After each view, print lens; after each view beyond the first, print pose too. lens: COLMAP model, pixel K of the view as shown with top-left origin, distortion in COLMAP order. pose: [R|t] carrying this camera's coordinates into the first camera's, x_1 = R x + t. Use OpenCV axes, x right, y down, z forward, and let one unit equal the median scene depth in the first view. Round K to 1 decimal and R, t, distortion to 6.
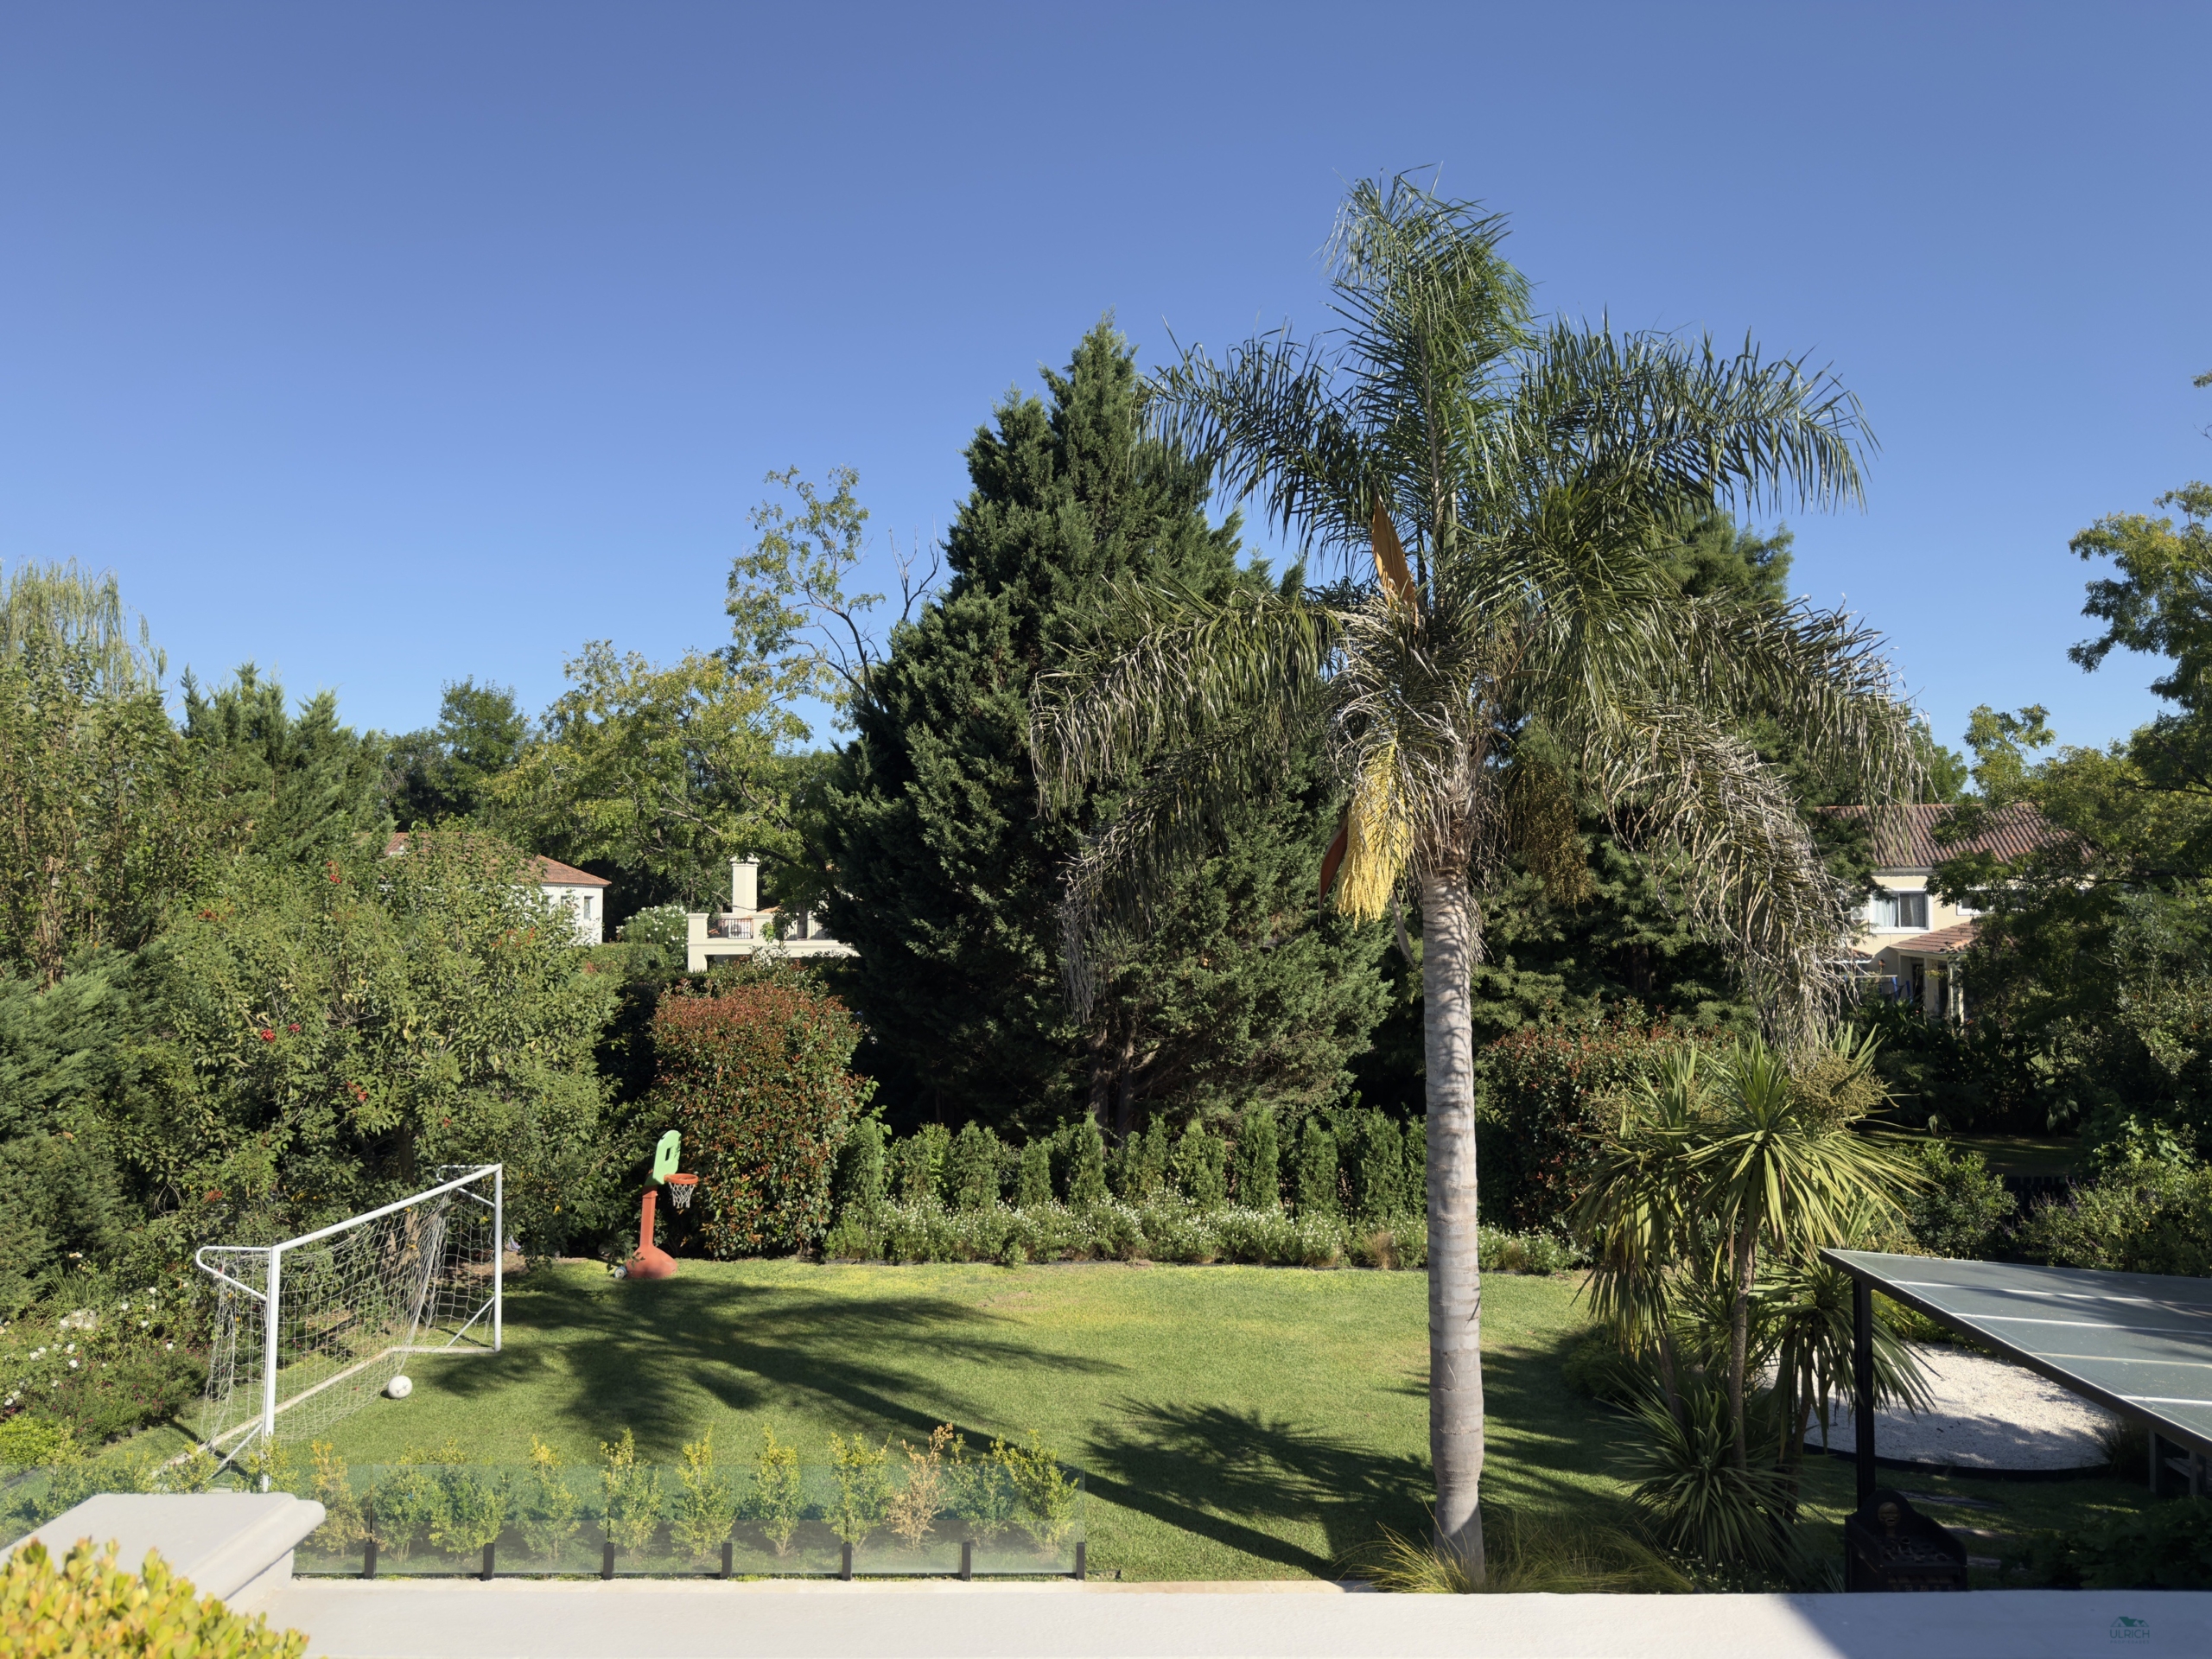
lens RADIAL K [[1583.4, 0, 1109.1], [0, 1583.4, 834.8], [0, 0, 1]] dist [0.088842, -0.105011]
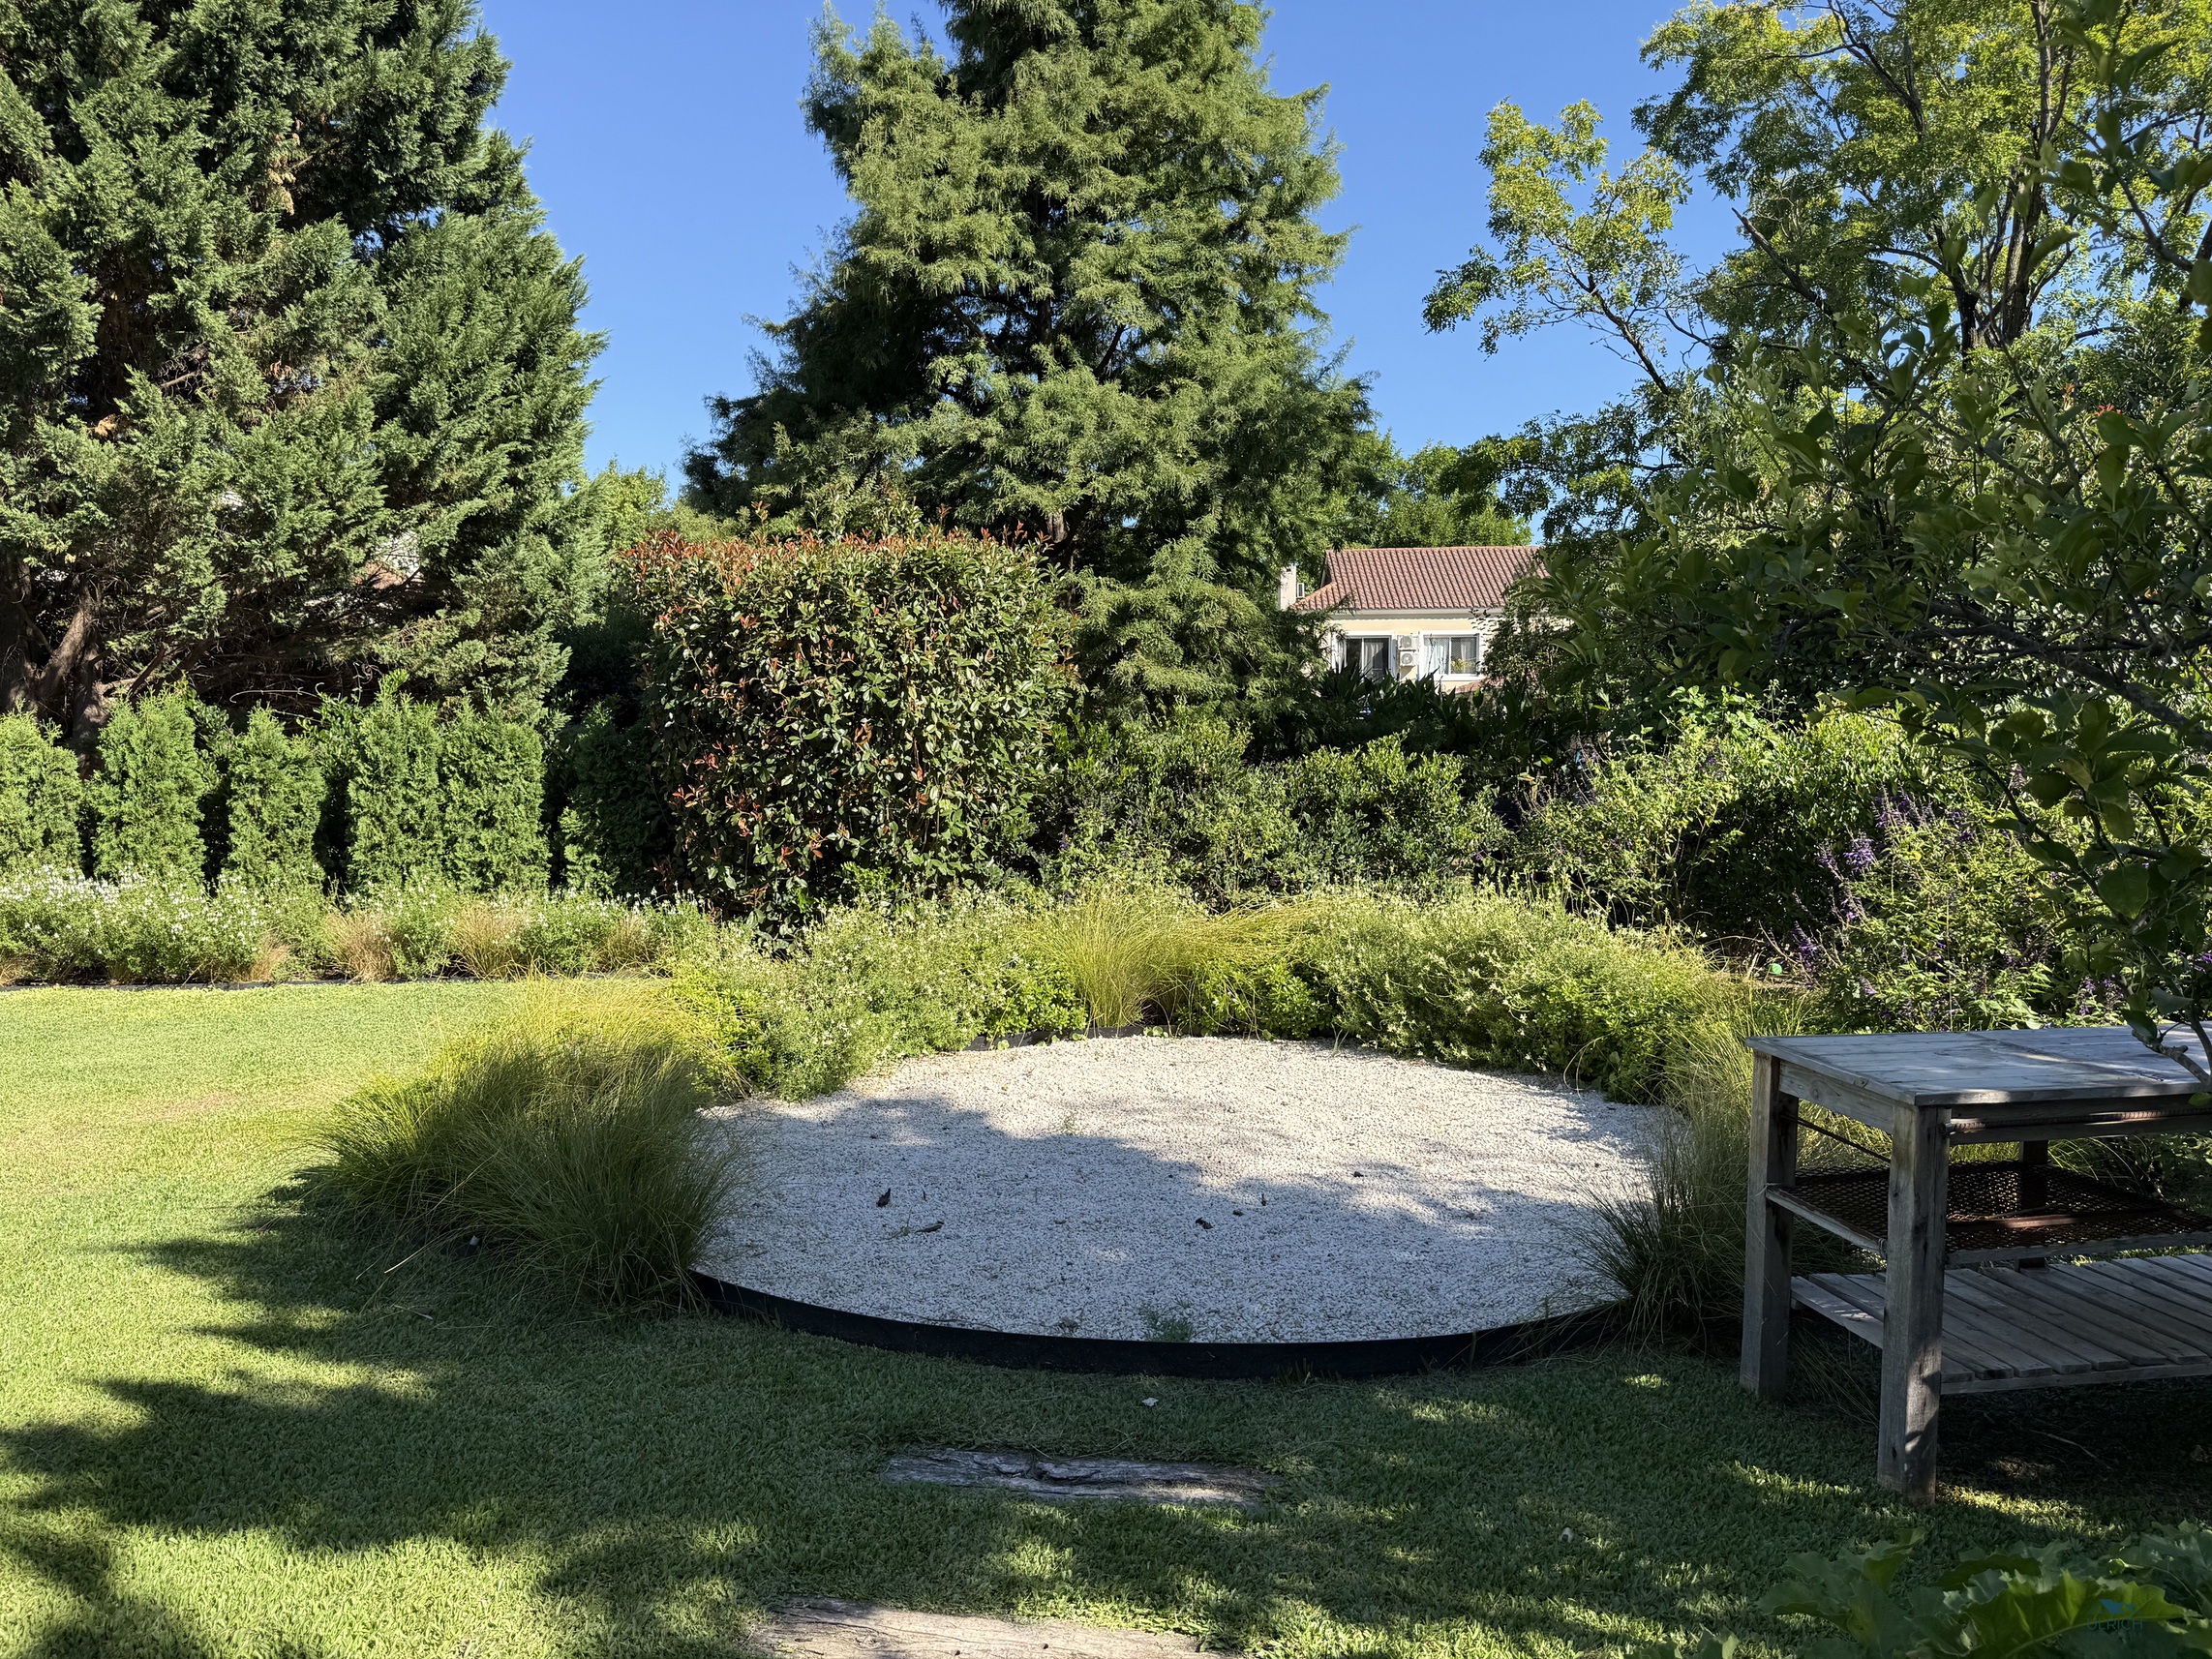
lens RADIAL K [[1583.3, 0, 1096.4], [0, 1583.3, 819.6], [0, 0, 1]] dist [0.088842, -0.105011]
pose [[0.976030, -0.007465, 0.217508, 0.283800], [-0.012965, 0.995642, 0.092352, 0.168890], [-0.217250, -0.092959, 0.971680, 0.456161]]
